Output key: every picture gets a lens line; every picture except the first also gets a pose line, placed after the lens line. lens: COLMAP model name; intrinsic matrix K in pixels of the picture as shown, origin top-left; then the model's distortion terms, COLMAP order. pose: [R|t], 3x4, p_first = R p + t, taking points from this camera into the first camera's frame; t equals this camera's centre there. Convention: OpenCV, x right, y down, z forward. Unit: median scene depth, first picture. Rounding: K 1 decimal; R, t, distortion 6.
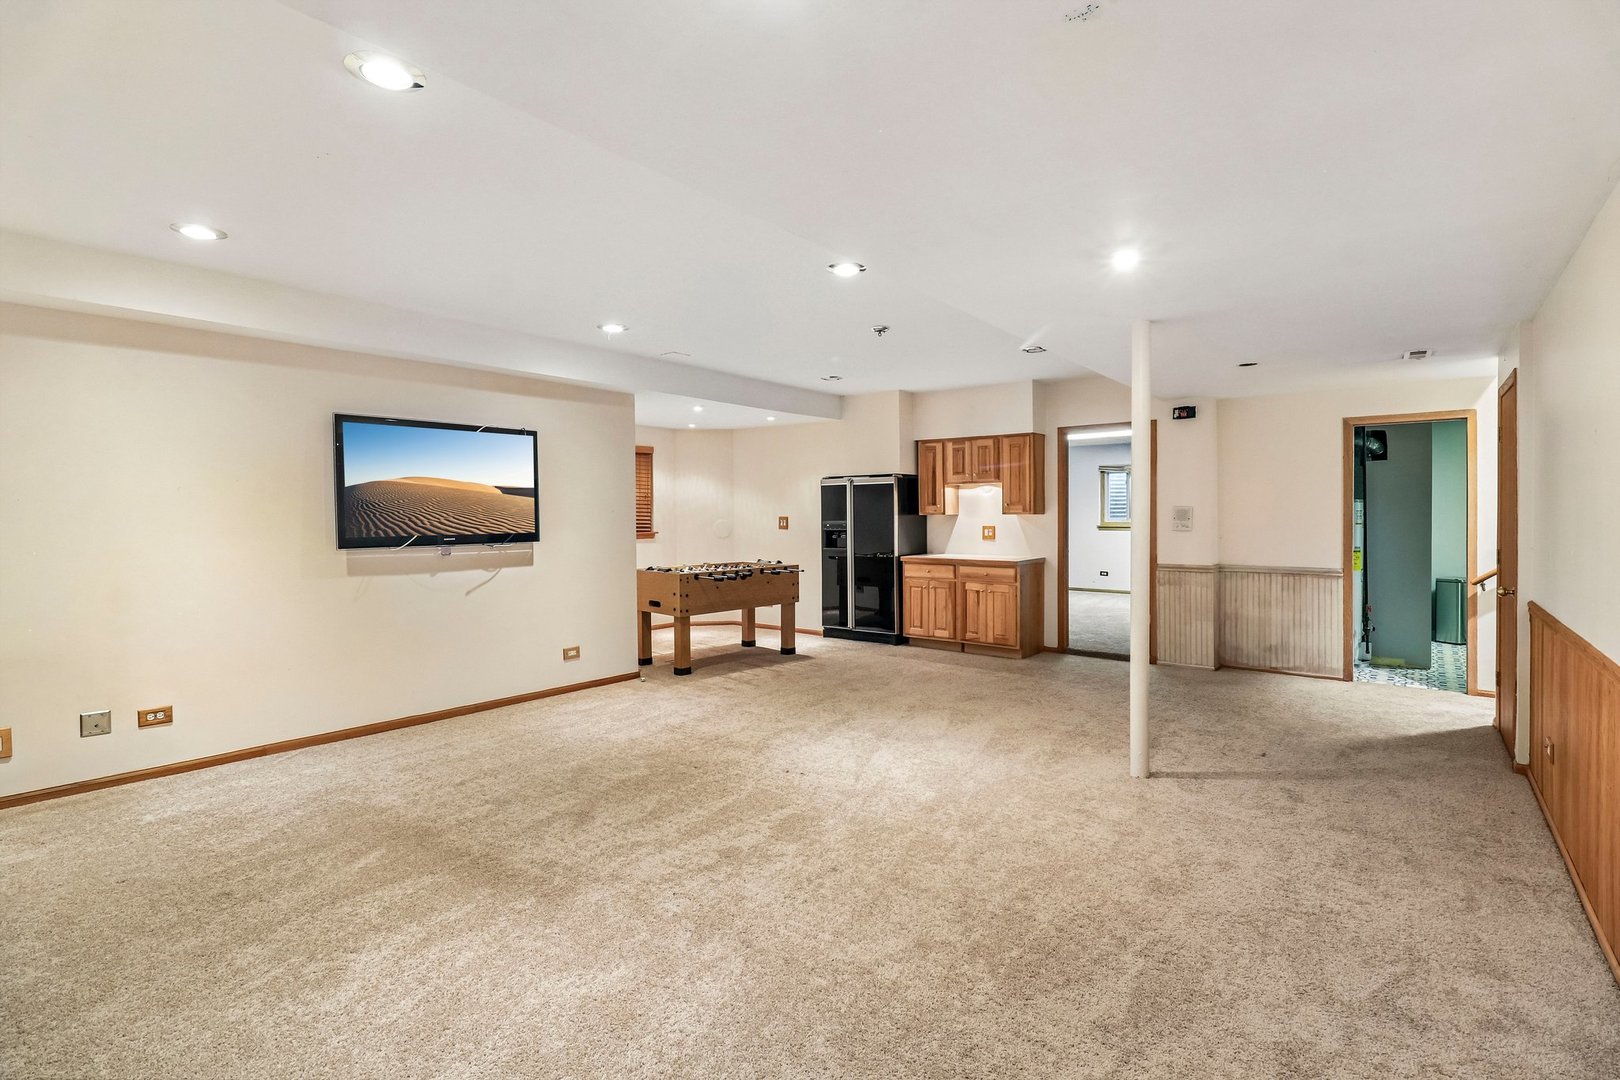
lens RADIAL K [[761.6, 0, 813.5], [0, 761.6, 528.0], [0, 0, 1]] dist [0.010961, -0.000475]
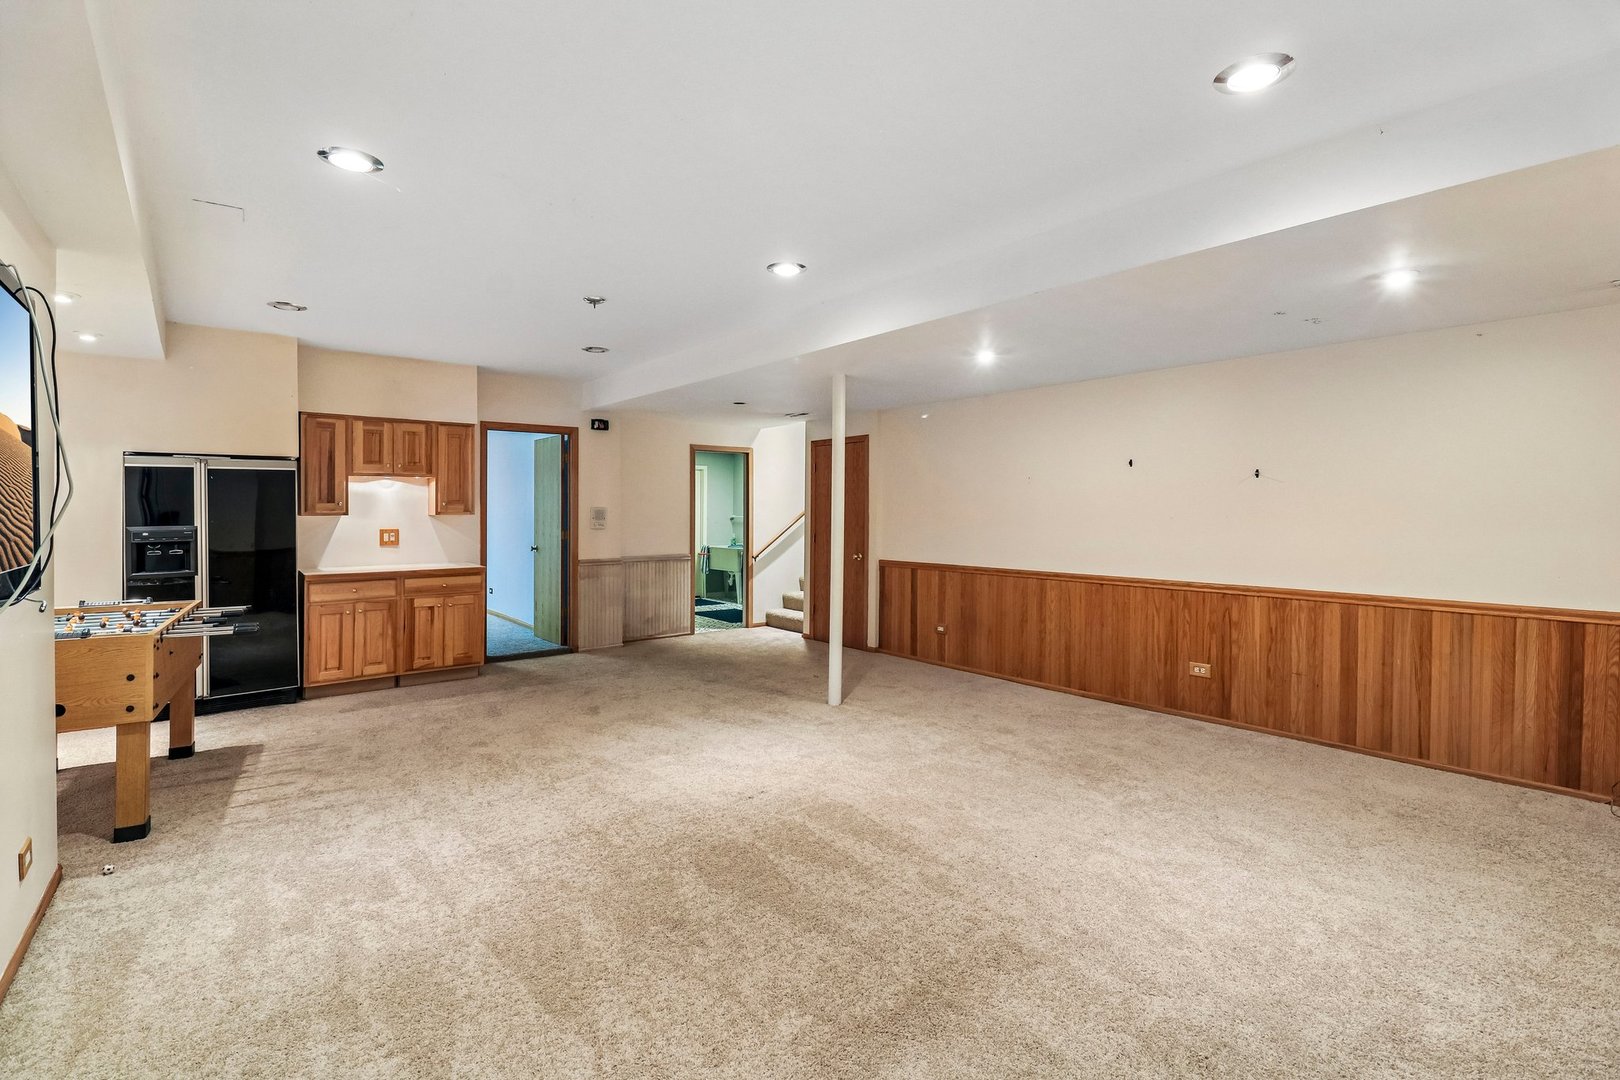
lens RADIAL K [[761.6, 0, 811.7], [0, 761.6, 528.1], [0, 0, 1]] dist [0.010961, -0.000475]
pose [[0.215612, -0.018443, 0.976305, -0.530865], [0.021066, 0.999677, 0.014232, -0.006761], [-0.976252, 0.017499, 0.215931, 0.432508]]
